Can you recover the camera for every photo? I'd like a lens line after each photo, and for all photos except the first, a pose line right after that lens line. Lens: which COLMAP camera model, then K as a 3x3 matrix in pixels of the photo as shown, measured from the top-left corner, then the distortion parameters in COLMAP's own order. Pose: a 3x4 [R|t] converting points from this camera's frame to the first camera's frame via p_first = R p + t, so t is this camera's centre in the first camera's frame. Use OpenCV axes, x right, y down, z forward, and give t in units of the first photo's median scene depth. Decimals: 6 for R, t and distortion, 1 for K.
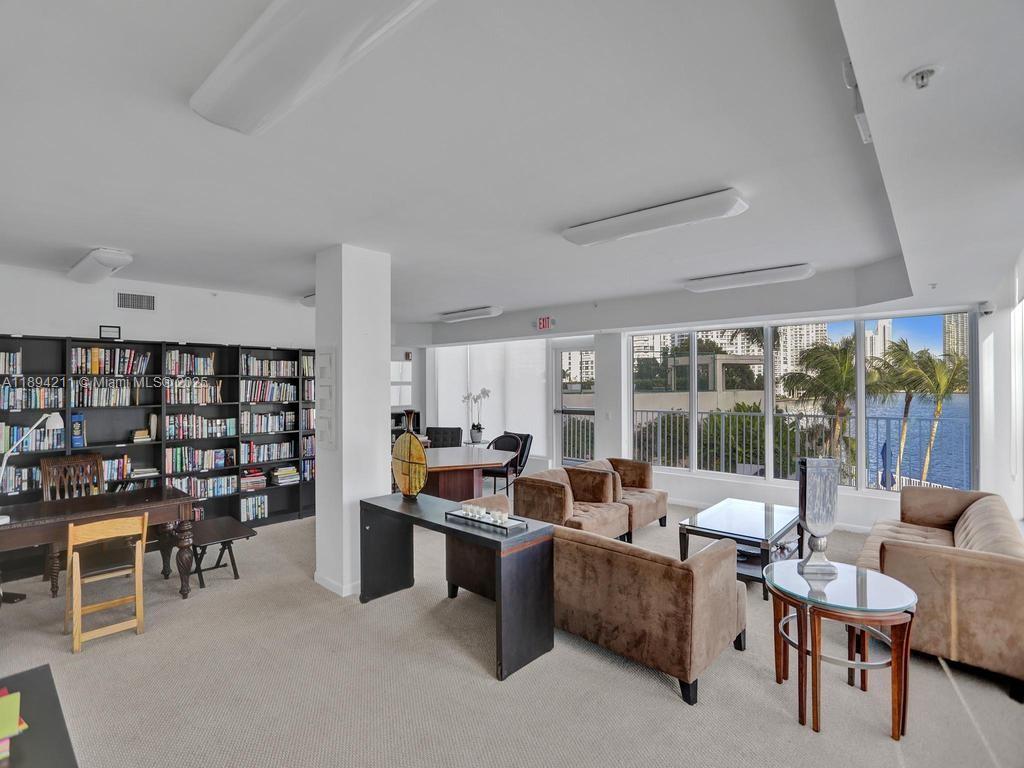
lens RADIAL K [[499.0, 0, 504.4], [0, 499.0, 377.7], [0, 0, 1]] dist [-0.071053, 0.024054]
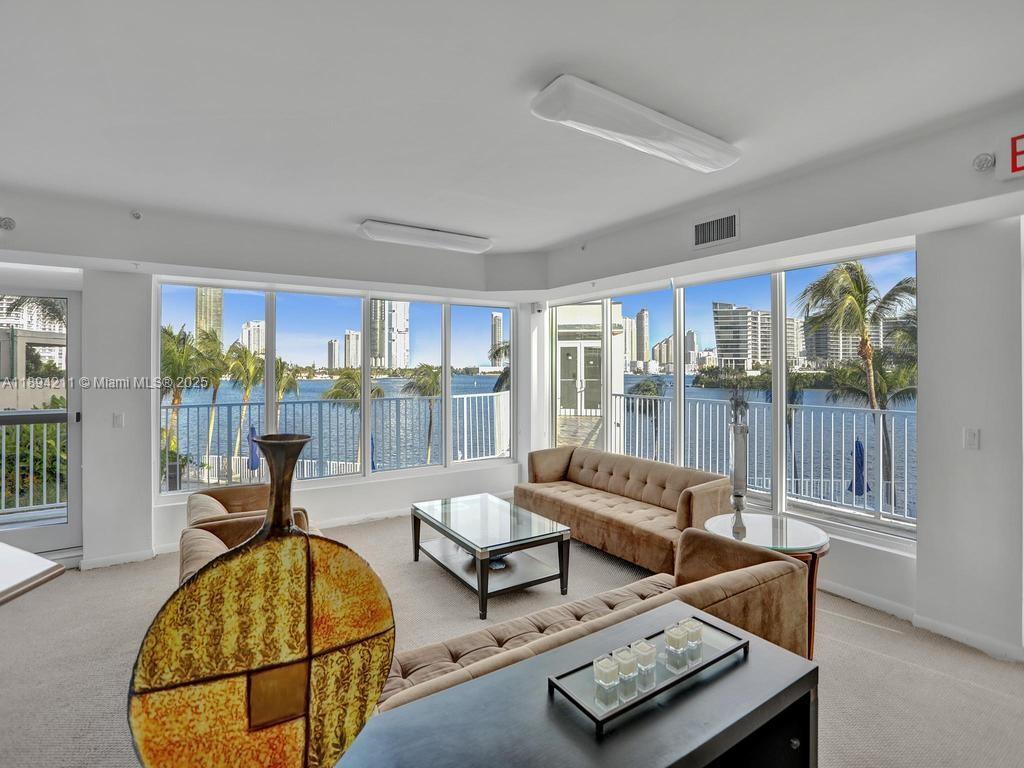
lens RADIAL K [[499.0, 0, 504.4], [0, 499.0, 377.7], [0, 0, 1]] dist [-0.071053, 0.024054]
pose [[0.244451, -0.008992, 0.969620, -0.359707], [-0.011968, 0.999853, 0.012290, 0.033686], [-0.969588, -0.014609, 0.244307, 0.799764]]
